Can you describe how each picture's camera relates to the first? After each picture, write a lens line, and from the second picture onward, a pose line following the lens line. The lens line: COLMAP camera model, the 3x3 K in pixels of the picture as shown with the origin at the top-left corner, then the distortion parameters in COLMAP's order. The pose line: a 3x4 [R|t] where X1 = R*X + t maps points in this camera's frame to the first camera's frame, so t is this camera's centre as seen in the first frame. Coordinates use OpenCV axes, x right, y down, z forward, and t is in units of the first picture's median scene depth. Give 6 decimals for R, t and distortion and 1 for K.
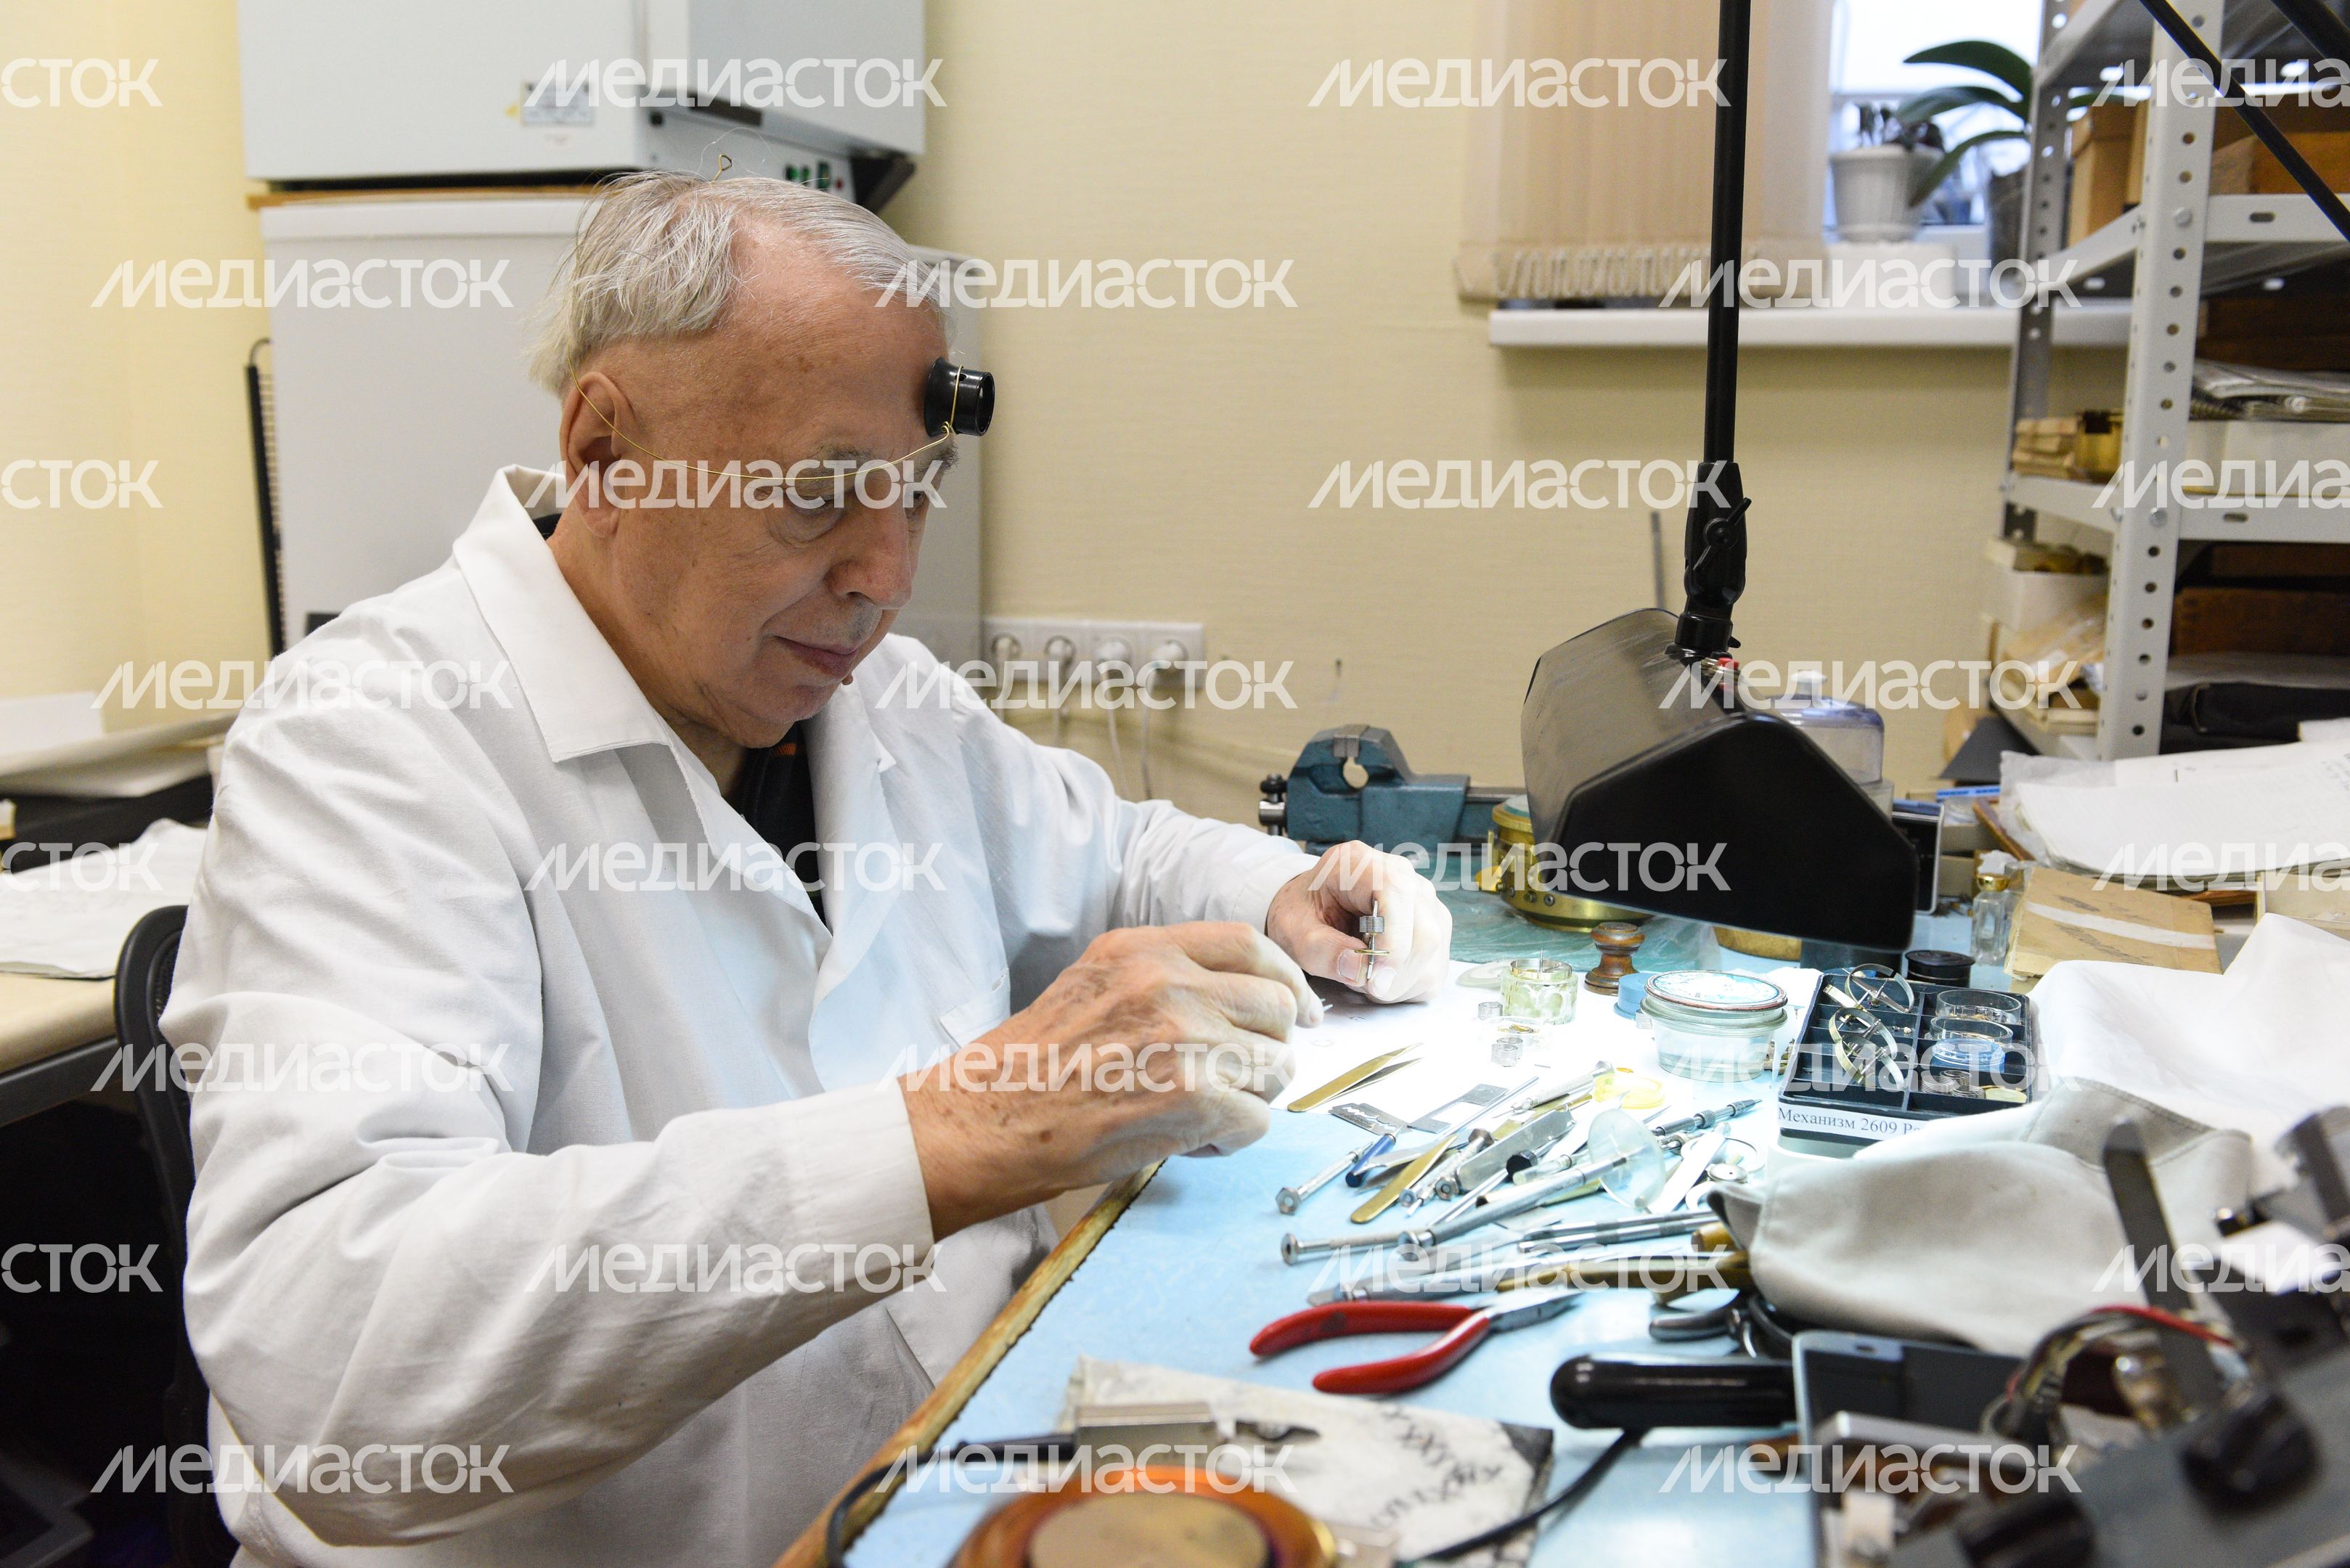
lens RADIAL K [[2177.6, 0, 1175.0], [0, 2177.6, 784.0], [0, 0, 1]] dist [-0.009543, -0.005684]
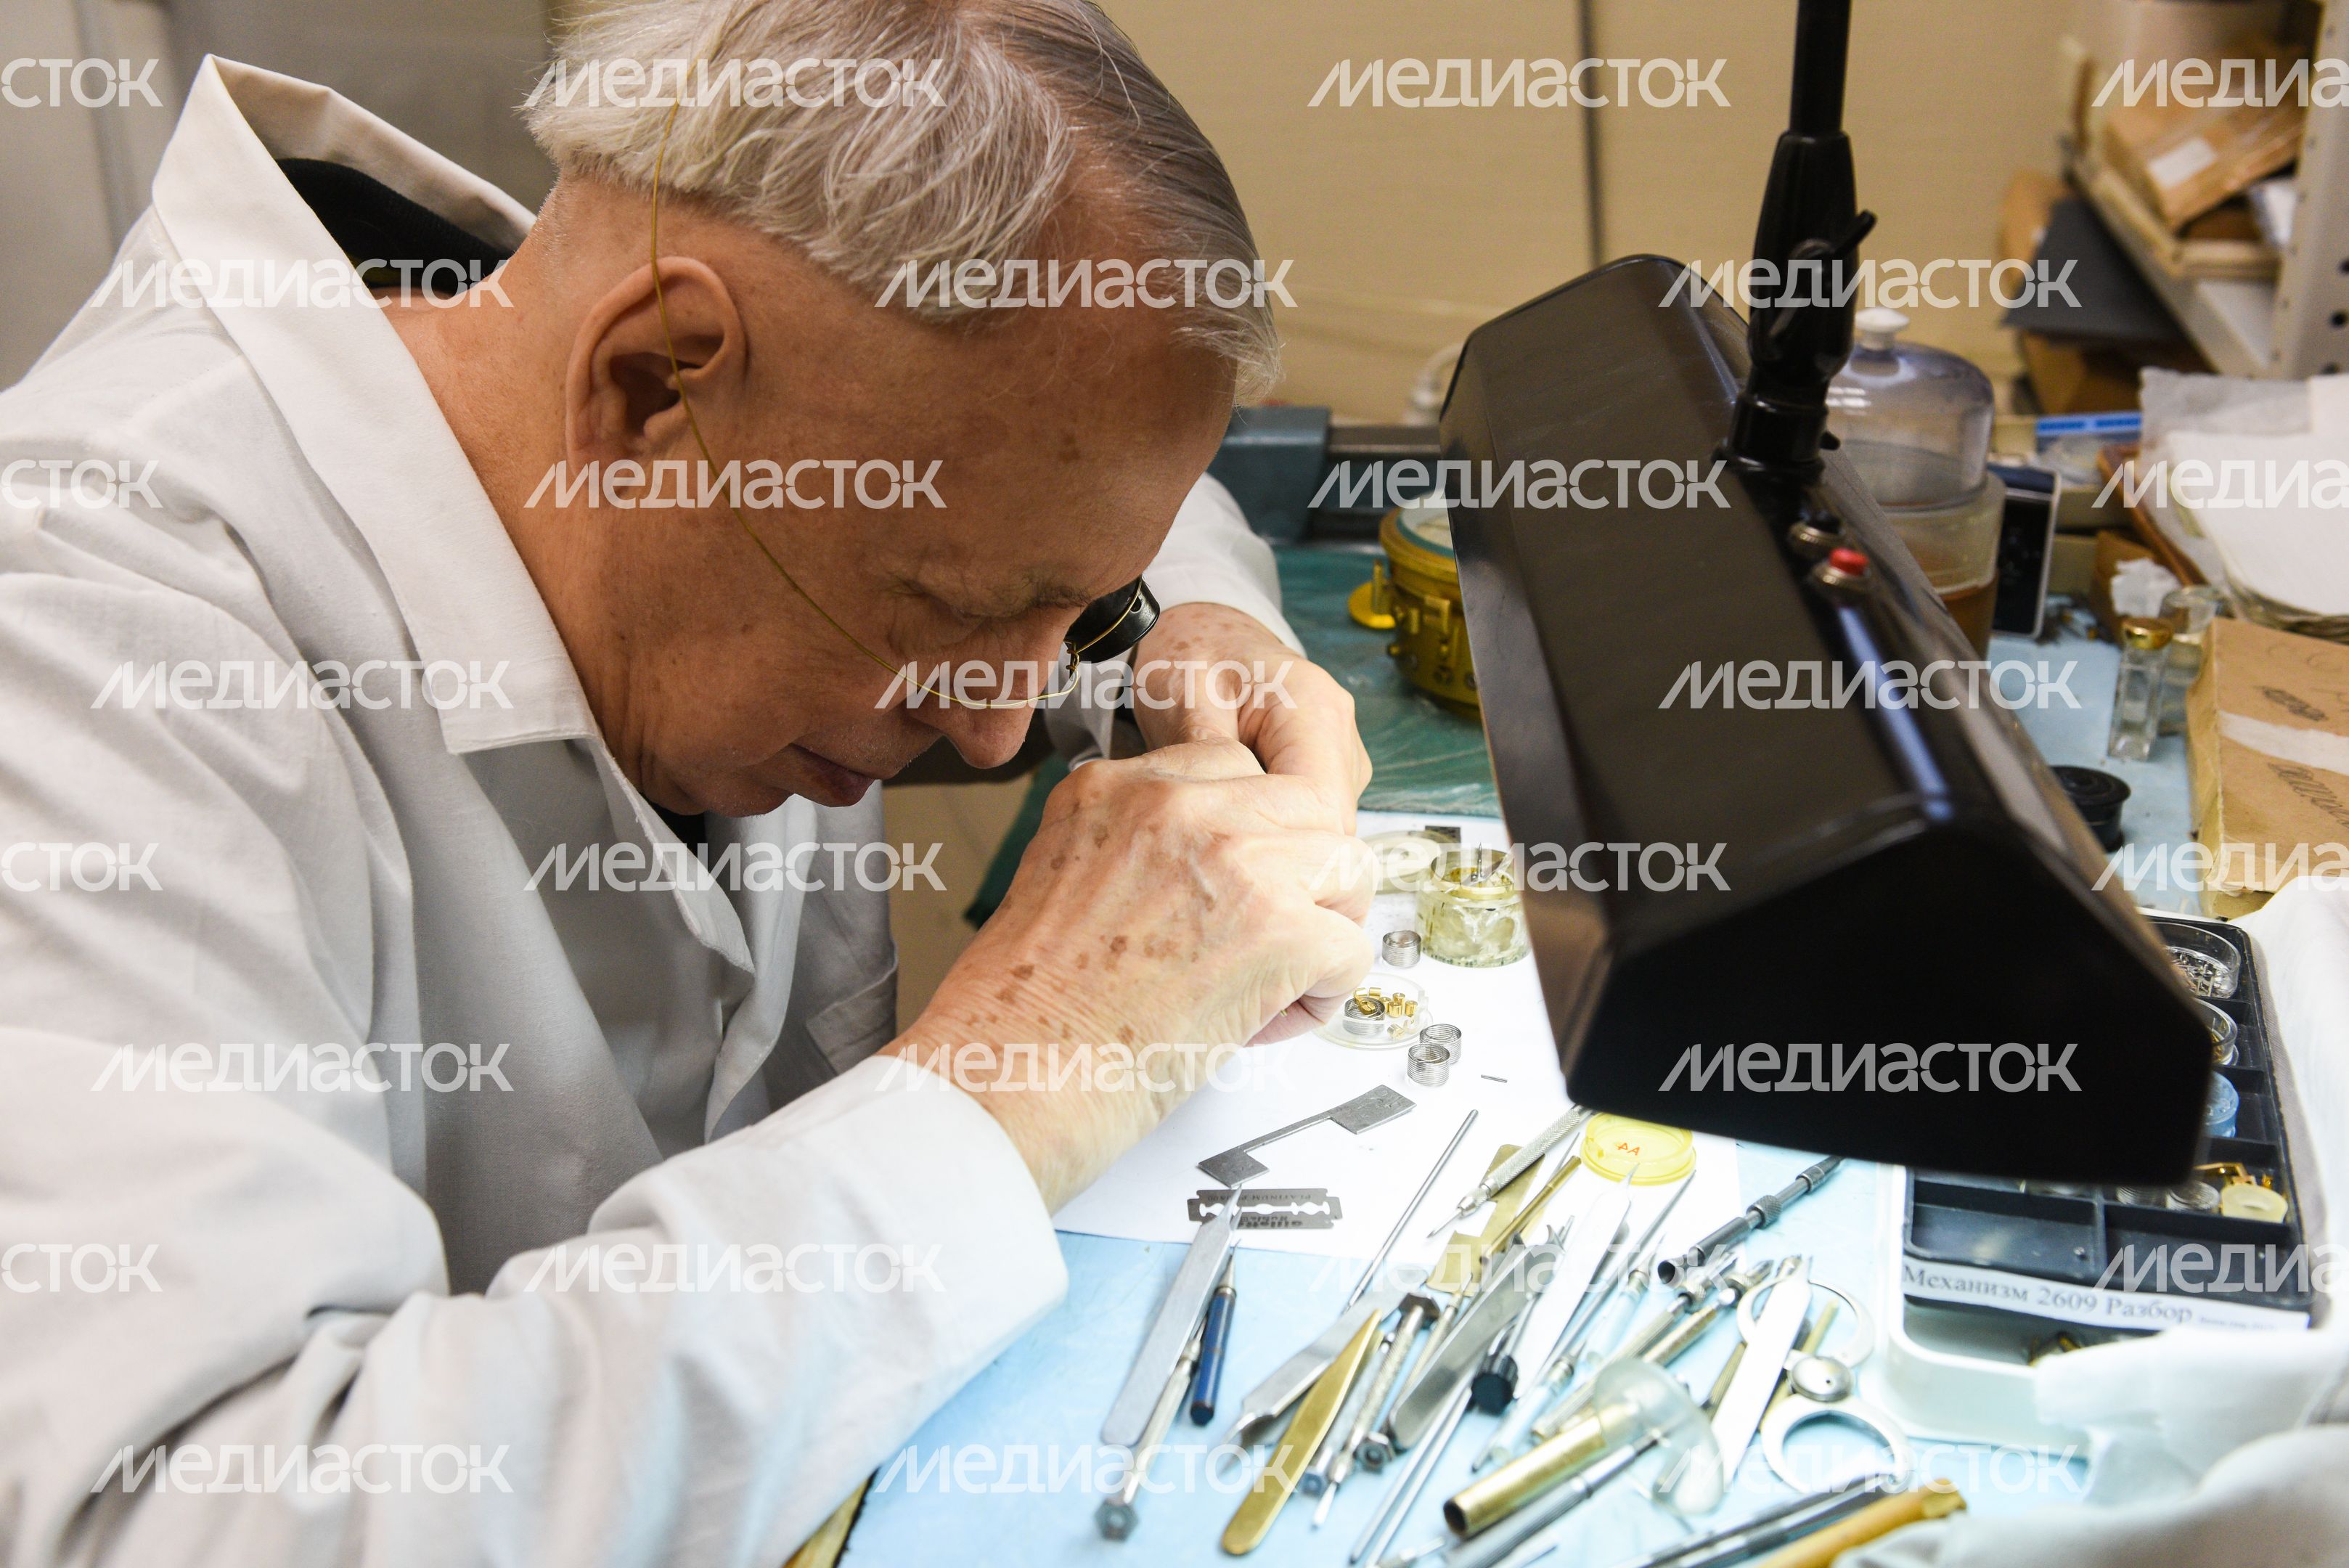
lens RADIAL K [[2856.4, 0, 1174.5], [0, 2856.4, 784.0], [0, 0, 1]] dist [0.017125, 0.013915]
pose [[0.994071, -0.050813, 0.096132, 0.001752], [0.025551, 0.968497, 0.247709, -0.128625], [-0.105691, -0.243784, 0.964053, 0.189578]]
